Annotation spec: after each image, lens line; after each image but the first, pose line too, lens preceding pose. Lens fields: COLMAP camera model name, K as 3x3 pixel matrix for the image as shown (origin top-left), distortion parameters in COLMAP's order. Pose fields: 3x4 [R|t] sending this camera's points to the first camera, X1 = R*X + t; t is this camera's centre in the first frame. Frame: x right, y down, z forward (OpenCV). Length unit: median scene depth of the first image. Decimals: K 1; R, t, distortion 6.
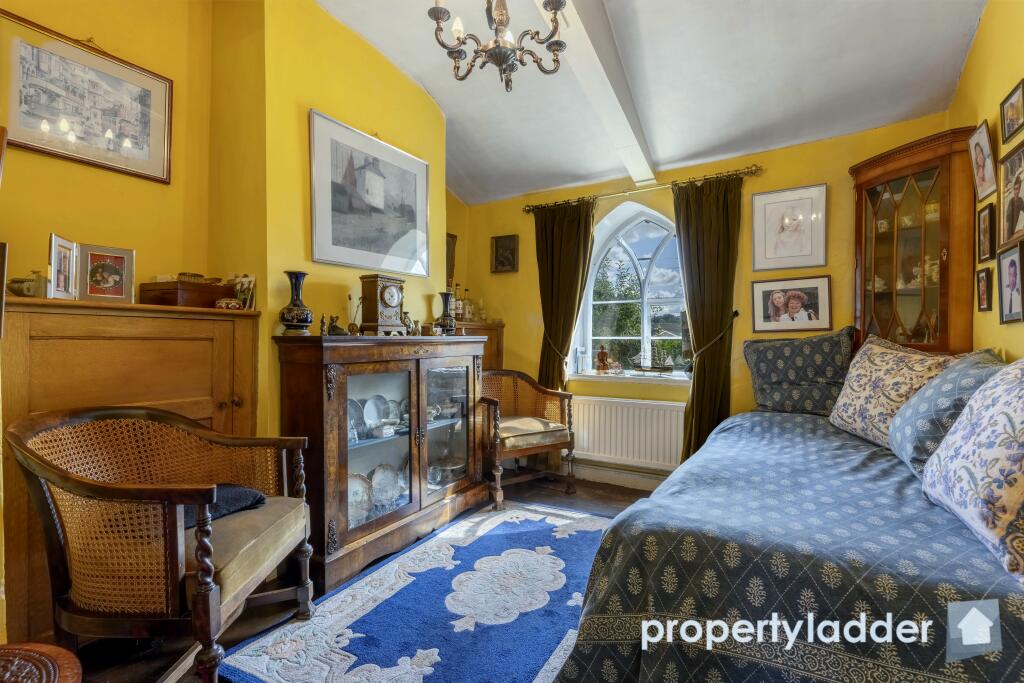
lens RADIAL K [[470.5, 0, 512.4], [0, 470.5, 341.9], [0, 0, 1]] dist [0.010977, -0.003219]
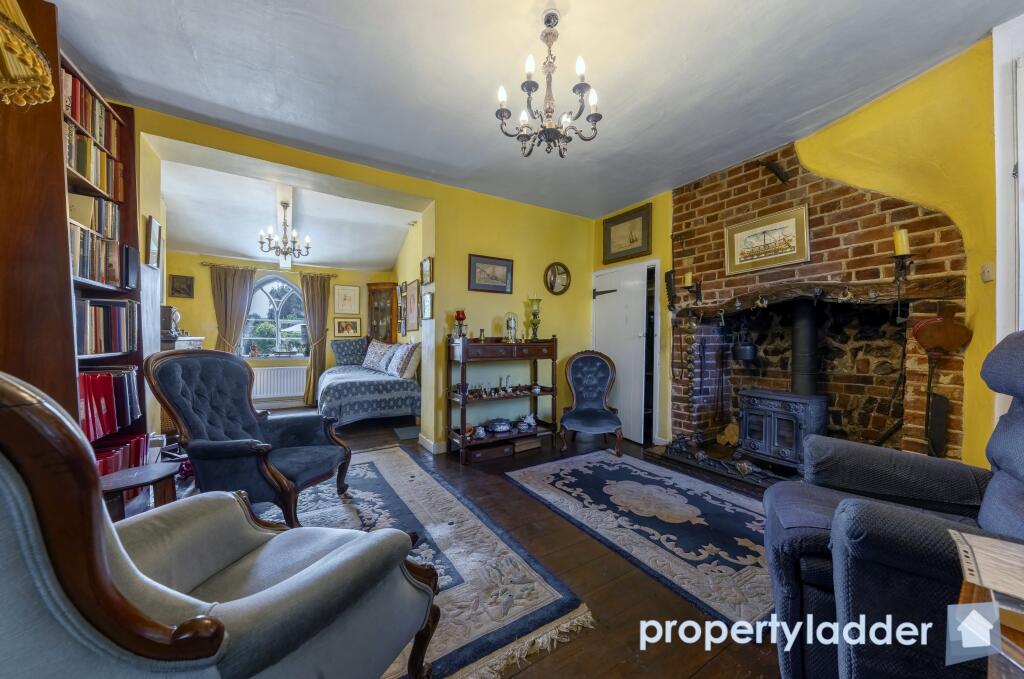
lens RADIAL K [[352.9, 0, 520.4], [0, 352.9, 342.8], [0, 0, 1]] dist [0.007651, -0.000150]
pose [[0.458655, -0.002305, 0.888611, -0.835364], [-0.005262, 0.999972, 0.005310, -0.004217], [-0.888599, -0.007111, 0.458630, -0.901938]]
